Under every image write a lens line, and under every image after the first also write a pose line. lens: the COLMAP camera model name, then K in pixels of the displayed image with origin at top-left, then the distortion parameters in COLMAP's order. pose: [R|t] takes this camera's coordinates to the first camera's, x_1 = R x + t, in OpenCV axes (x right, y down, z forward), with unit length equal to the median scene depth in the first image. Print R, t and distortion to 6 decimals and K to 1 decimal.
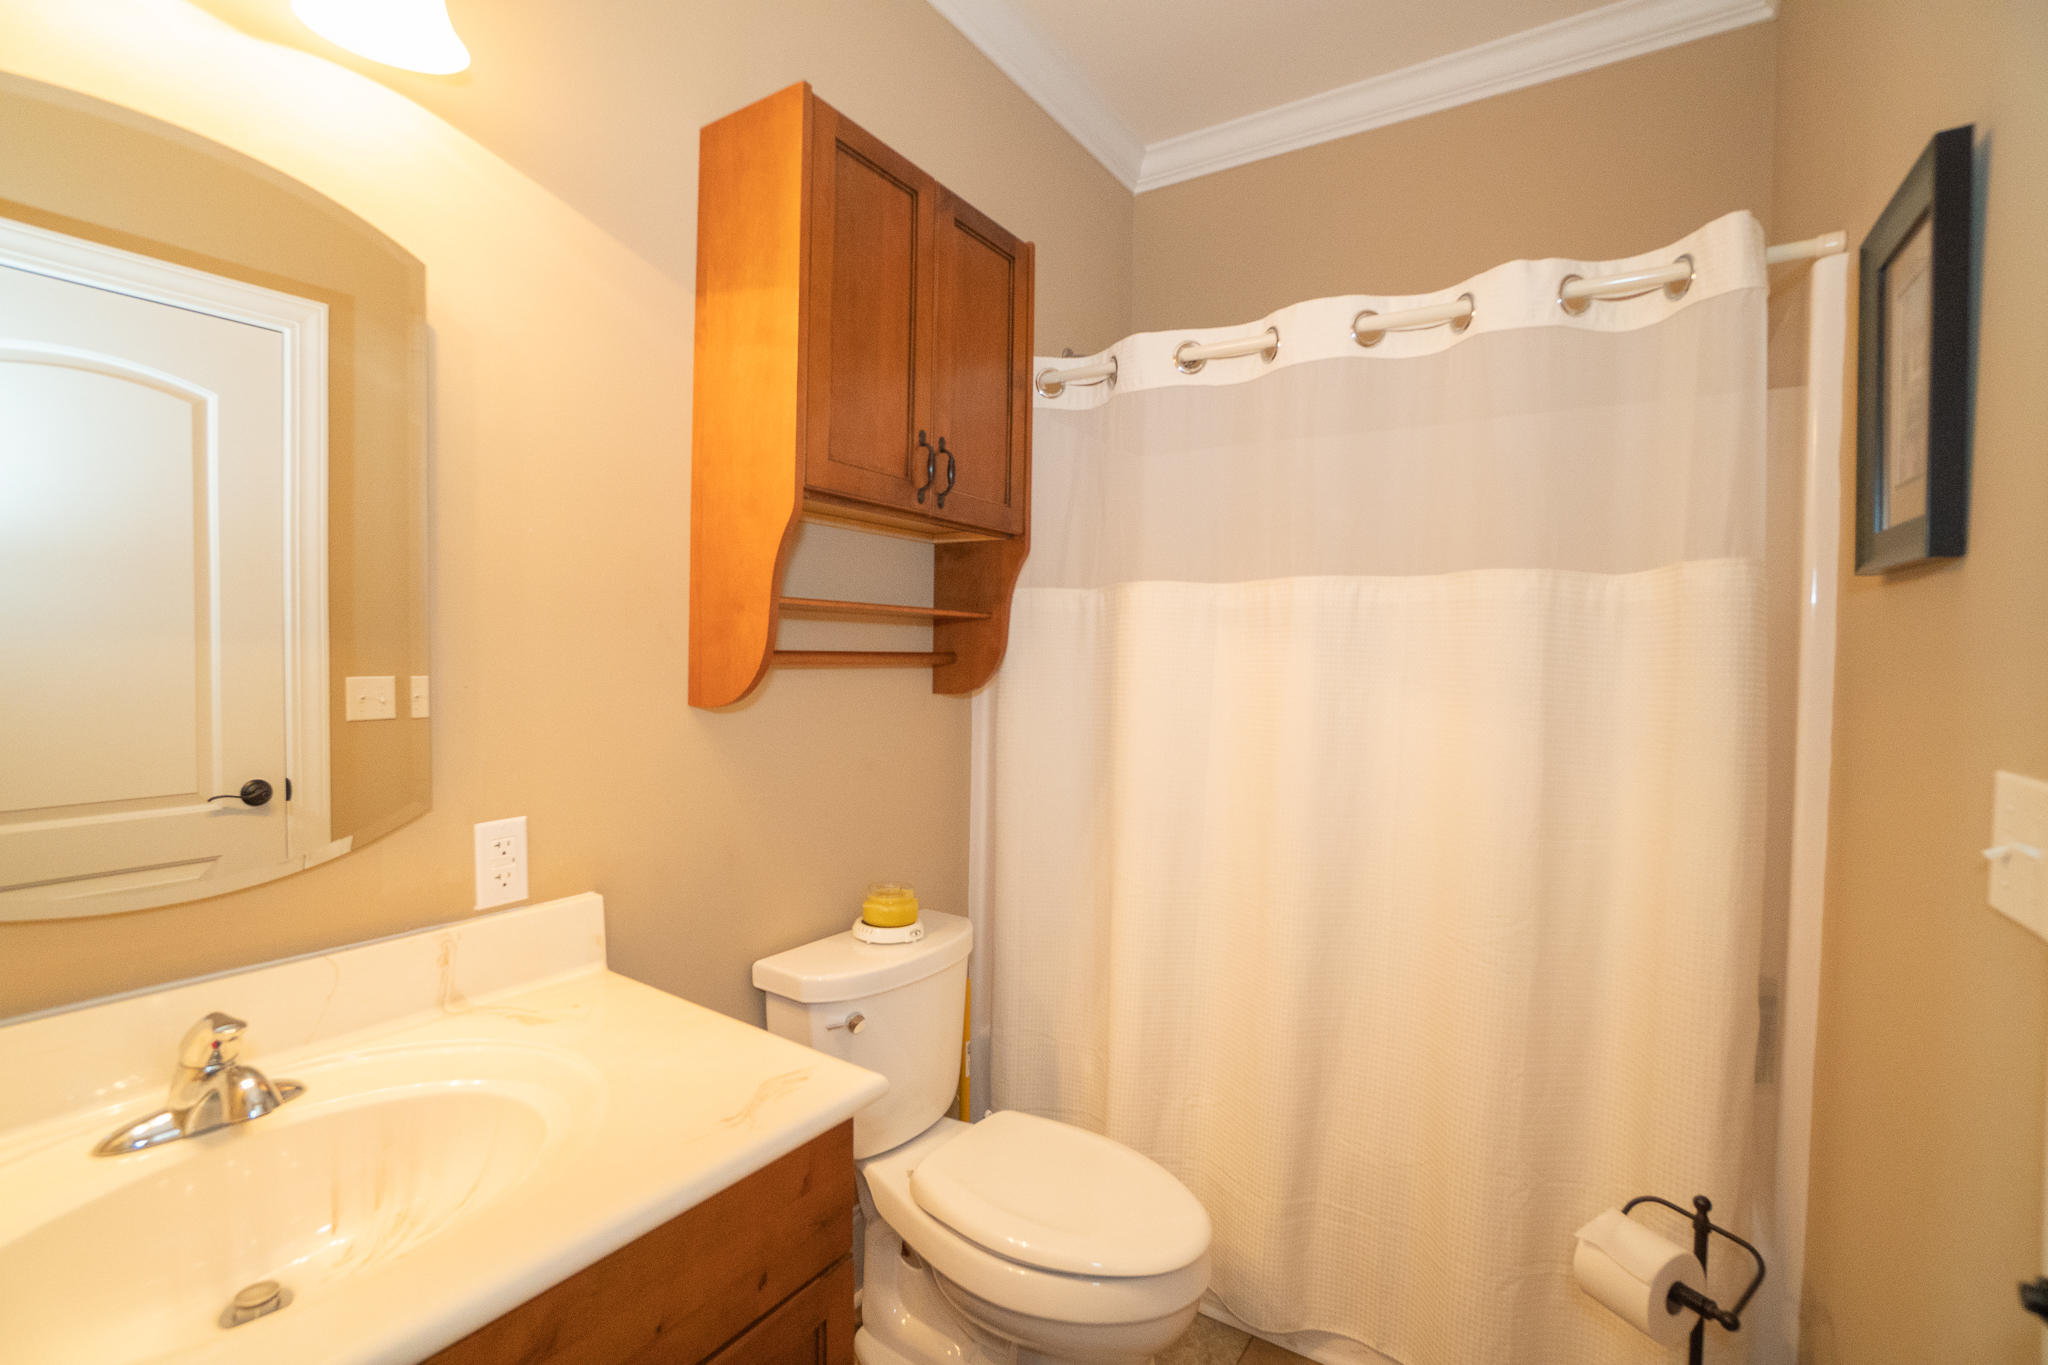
lens RADIAL K [[919.4, 0, 1011.8], [0, 919.4, 670.5], [0, 0, 1]] dist [-0.002319, -0.000253]
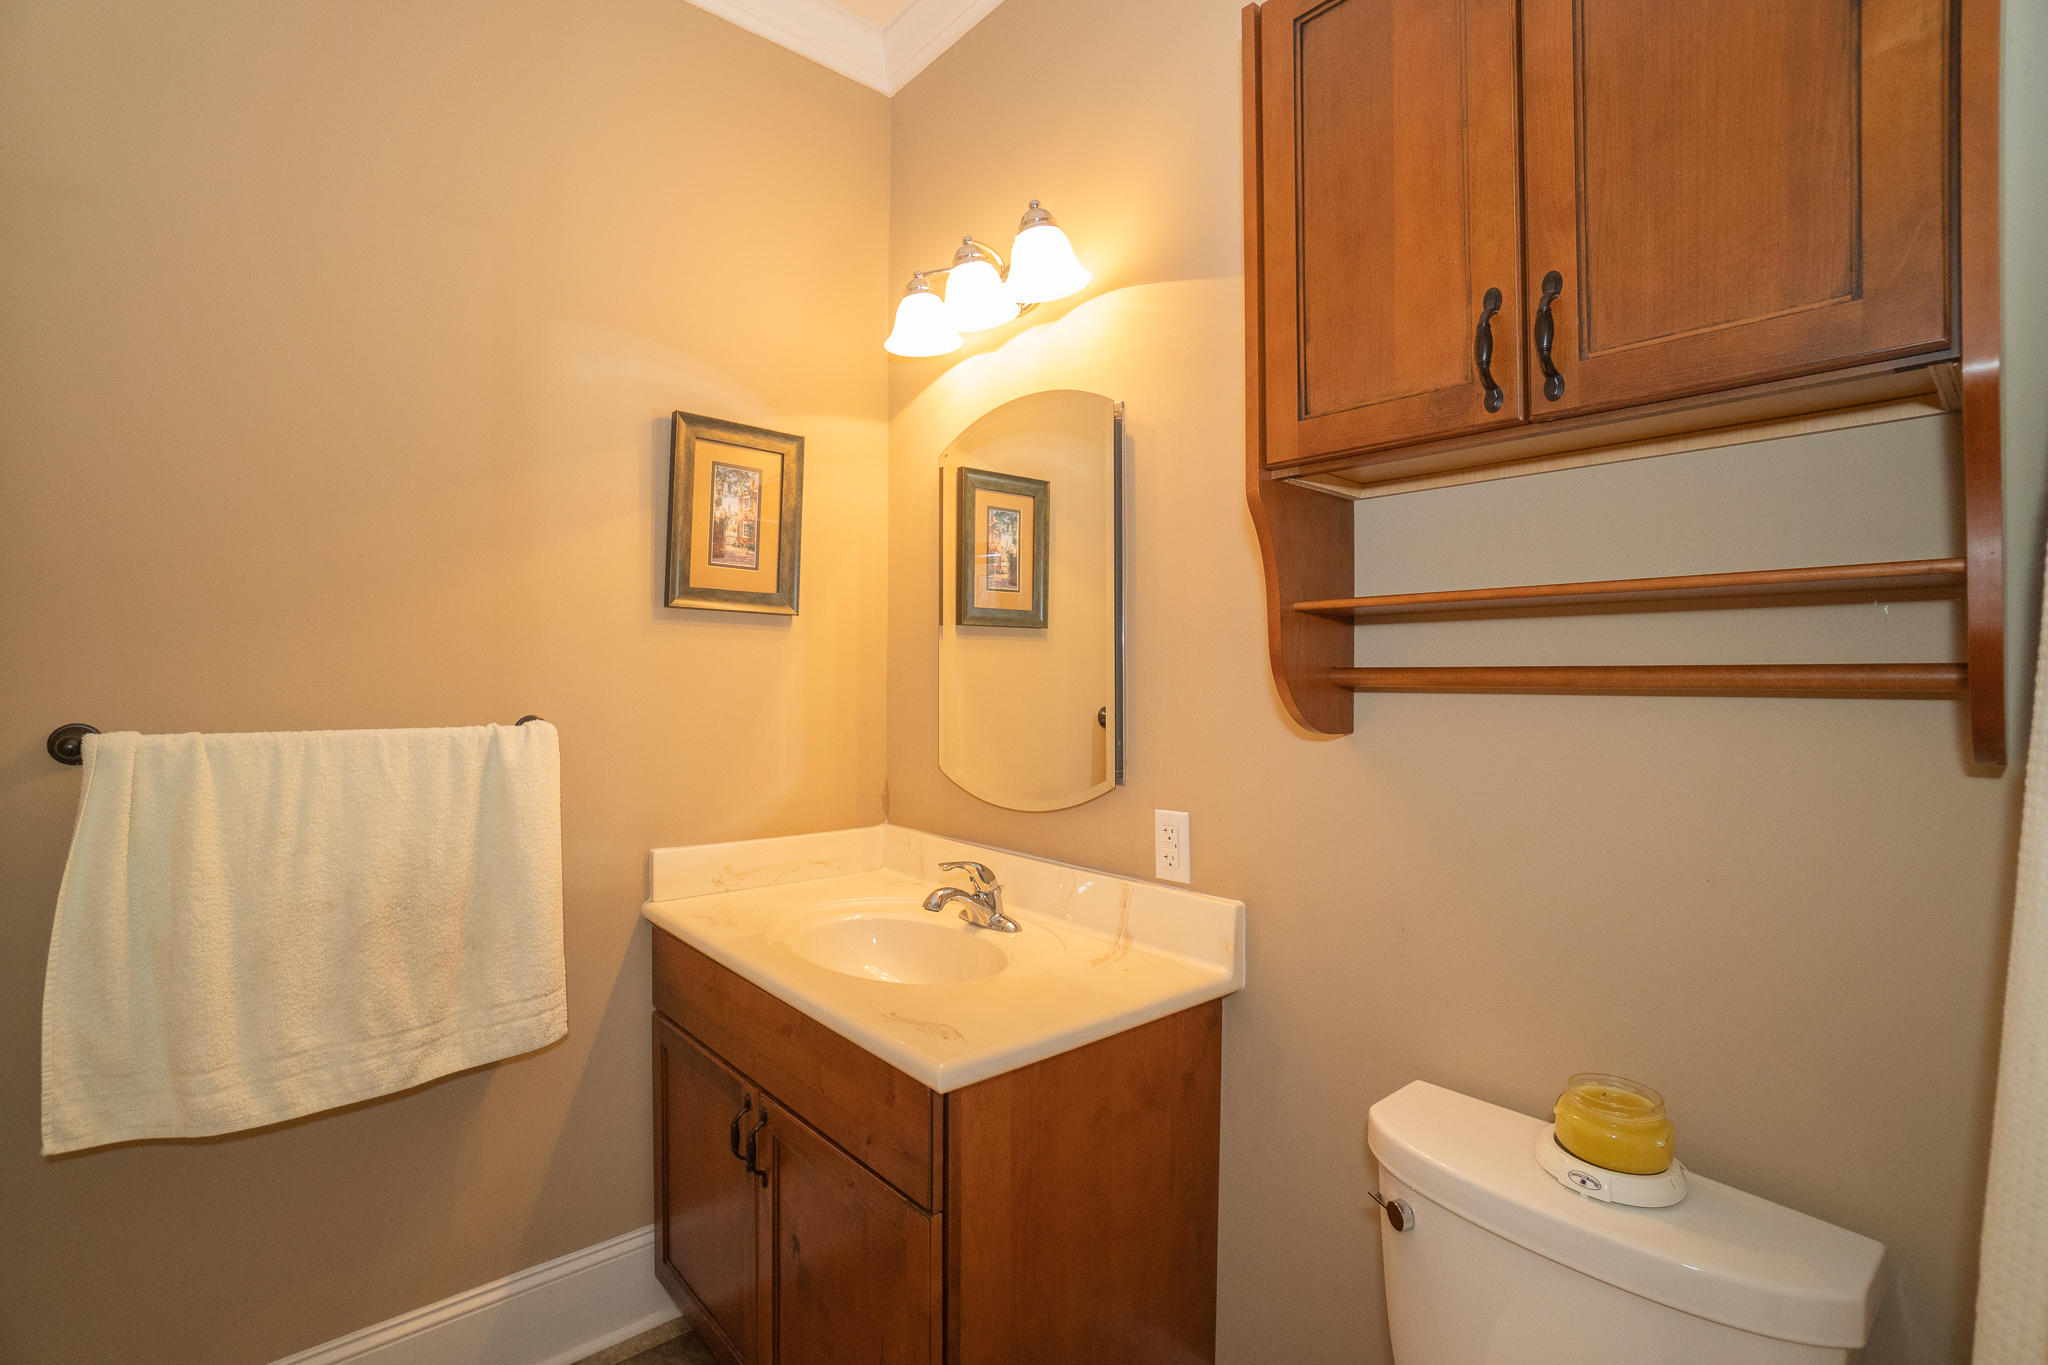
lens RADIAL K [[919.4, 0, 1011.8], [0, 919.4, 670.5], [0, 0, 1]] dist [-0.002319, -0.000253]
pose [[-0.248488, -0.041728, -0.967736, 0.705118], [-0.036133, 0.998776, -0.033789, 0.023334], [0.967961, 0.026571, -0.249691, 1.097857]]
